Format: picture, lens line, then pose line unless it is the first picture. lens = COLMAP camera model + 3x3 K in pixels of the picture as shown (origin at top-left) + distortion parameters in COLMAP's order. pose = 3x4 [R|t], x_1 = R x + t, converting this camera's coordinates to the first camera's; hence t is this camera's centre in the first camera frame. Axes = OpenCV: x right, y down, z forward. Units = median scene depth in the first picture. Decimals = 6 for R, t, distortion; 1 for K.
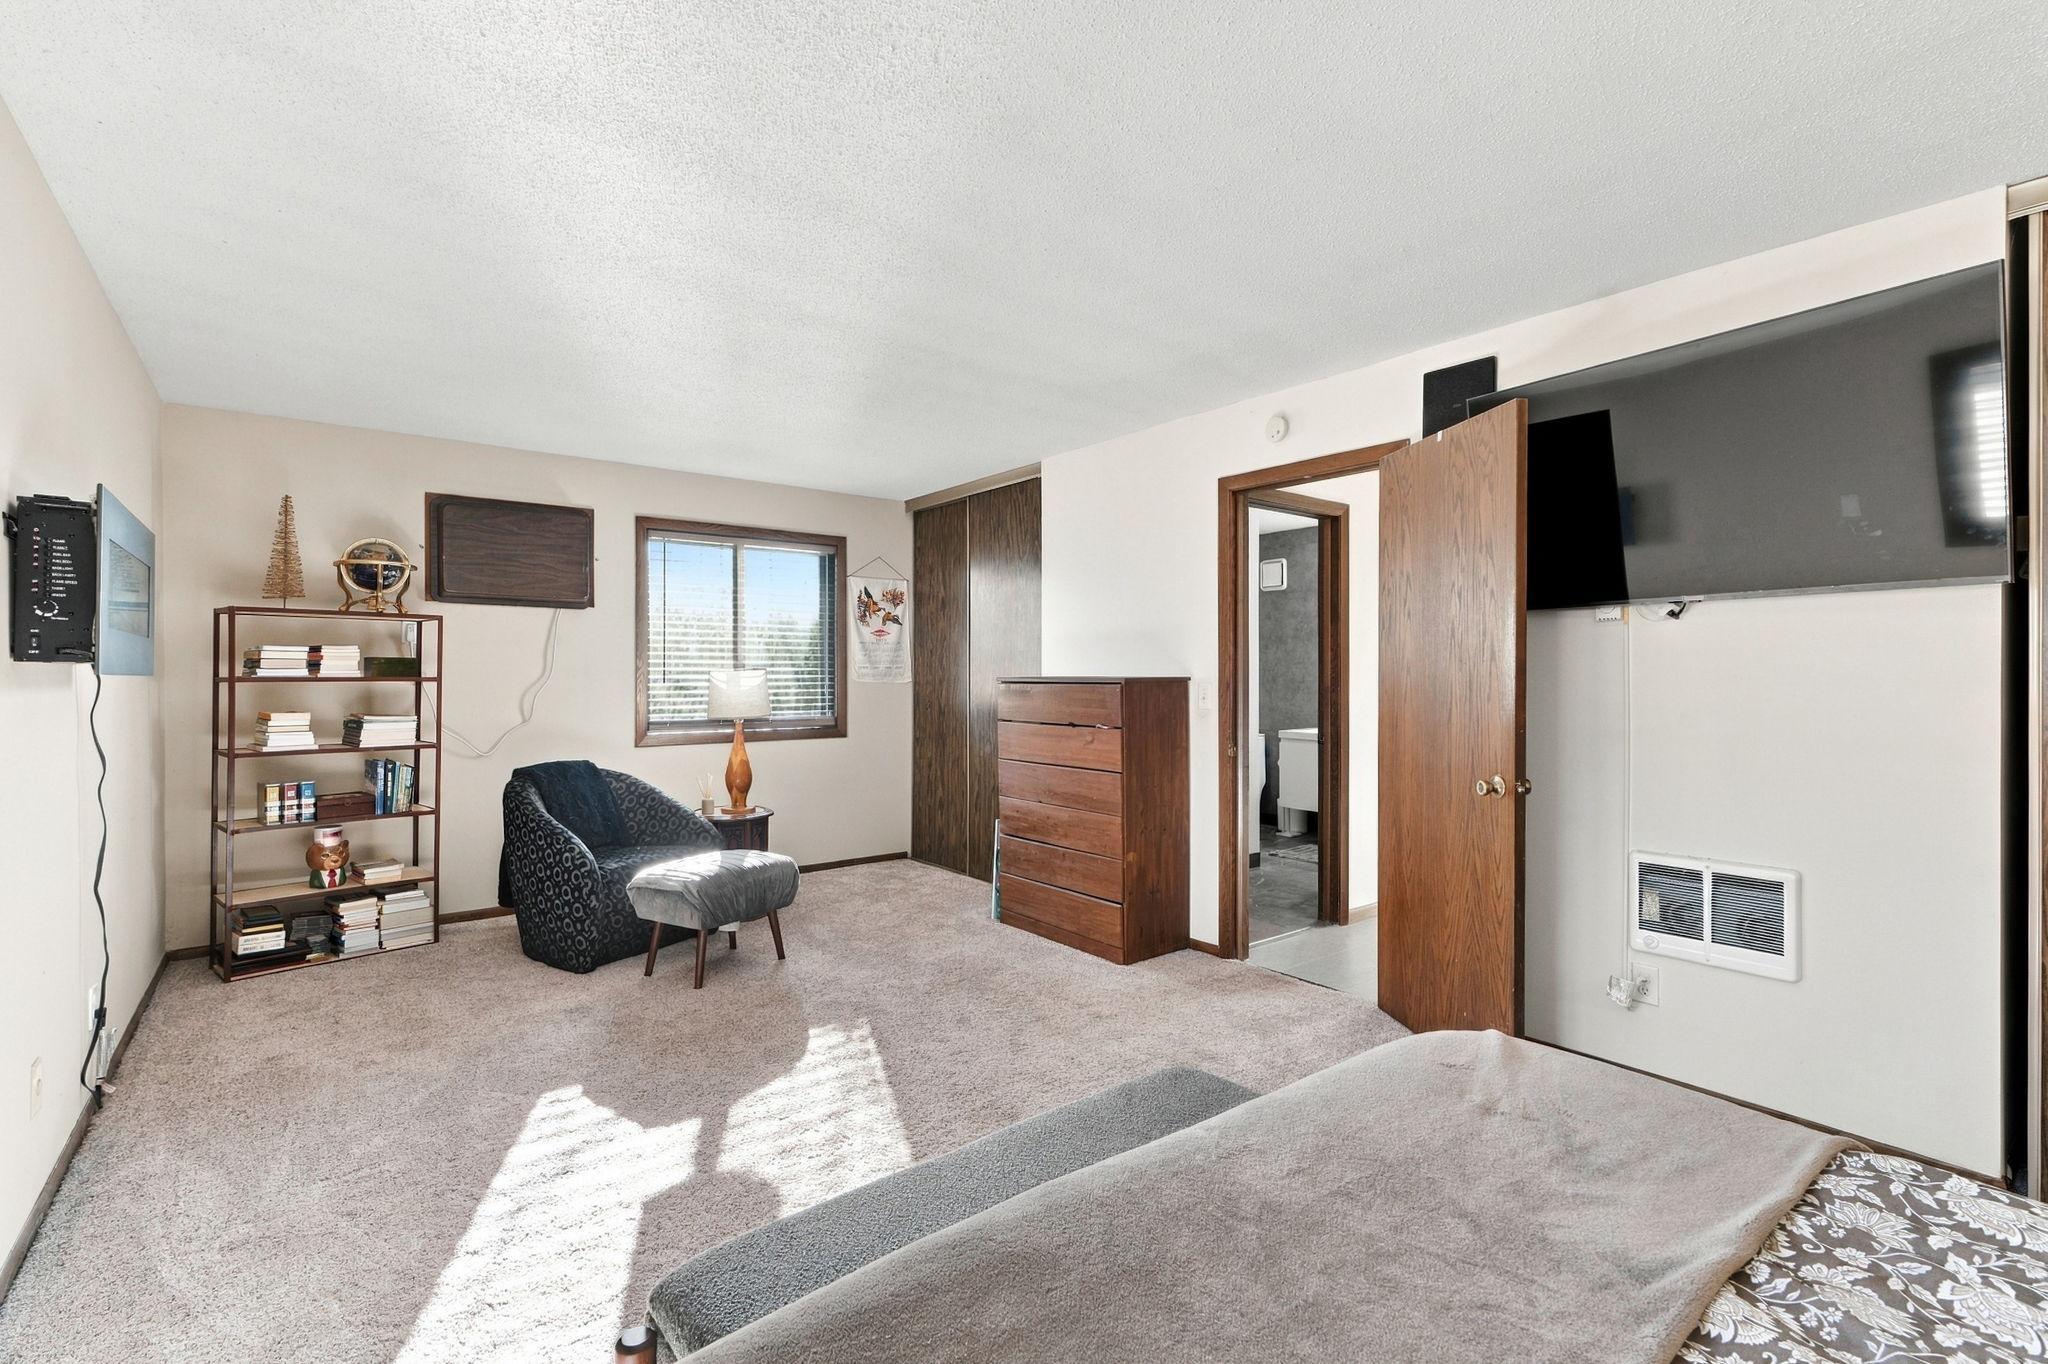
lens RADIAL K [[923.9, 0, 1027.9], [0, 923.9, 665.7], [0, 0, 1]] dist [-0.001348, 0.000280]
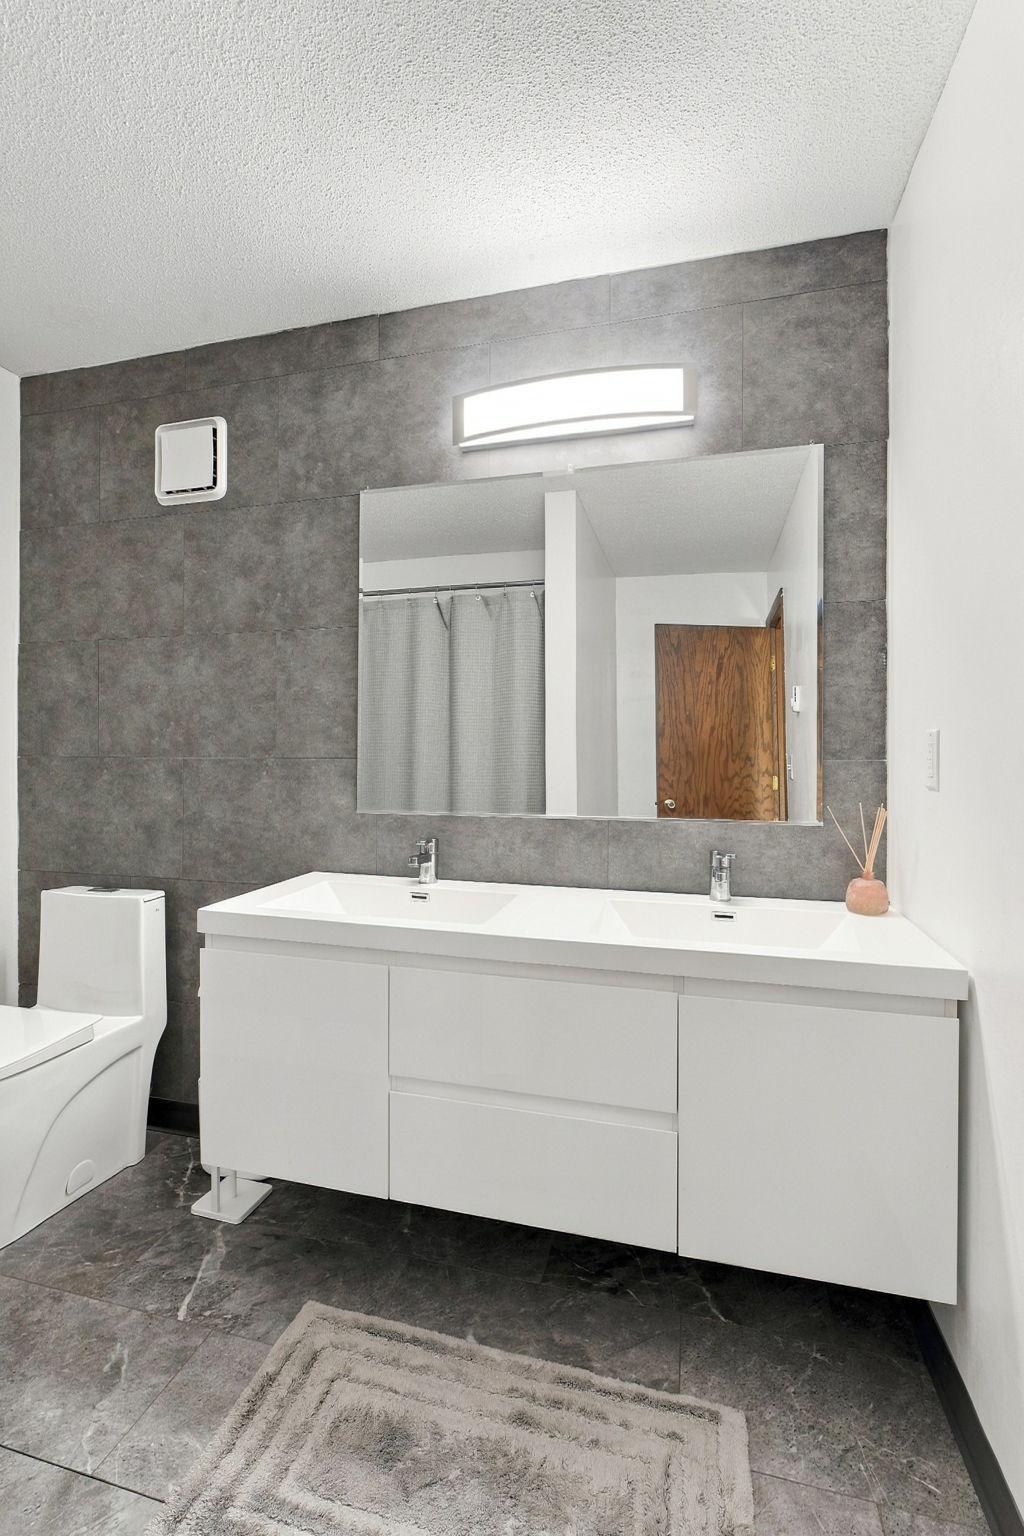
lens RADIAL K [[692.9, 0, 513.7], [0, 692.9, 758.4], [0, 0, 1]] dist [-0.001348, 0.000280]
pose [[0.792305, -0.006053, 0.610095, 0.199737], [0.000512, 0.999957, 0.009257, 0.021188], [-0.610124, -0.007022, 0.792274, 0.704112]]
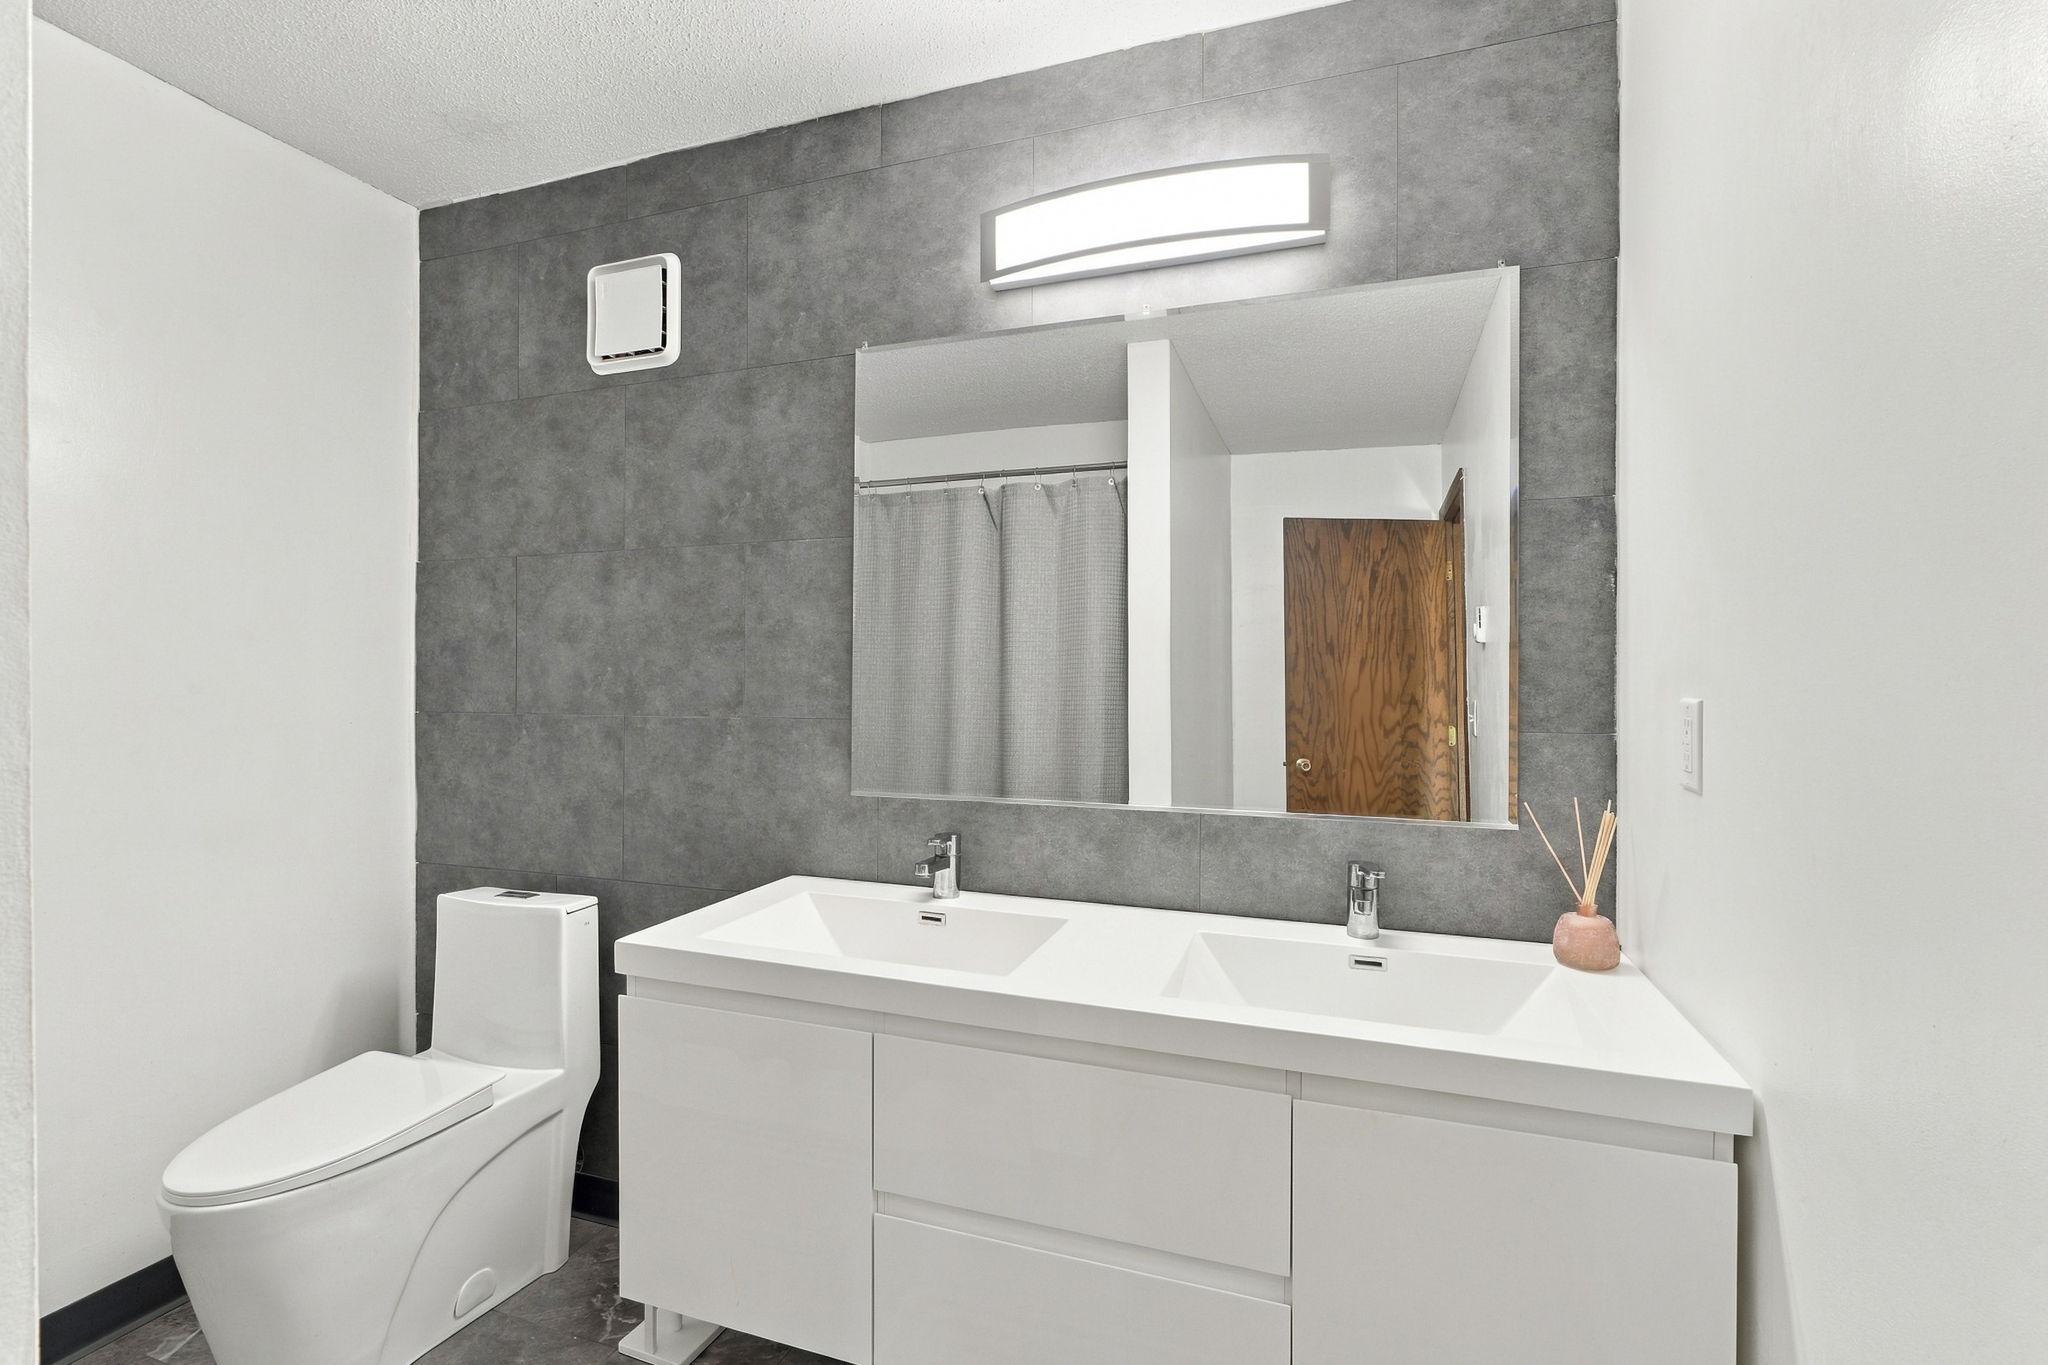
lens RADIAL K [[923.9, 0, 1032.3], [0, 923.9, 694.1], [0, 0, 1]] dist [-0.001348, 0.000280]
pose [[0.831504, -0.003658, 0.555506, 0.213991], [0.000280, 0.999981, 0.006166, 0.014788], [-0.555518, -0.004971, 0.831489, 0.711127]]
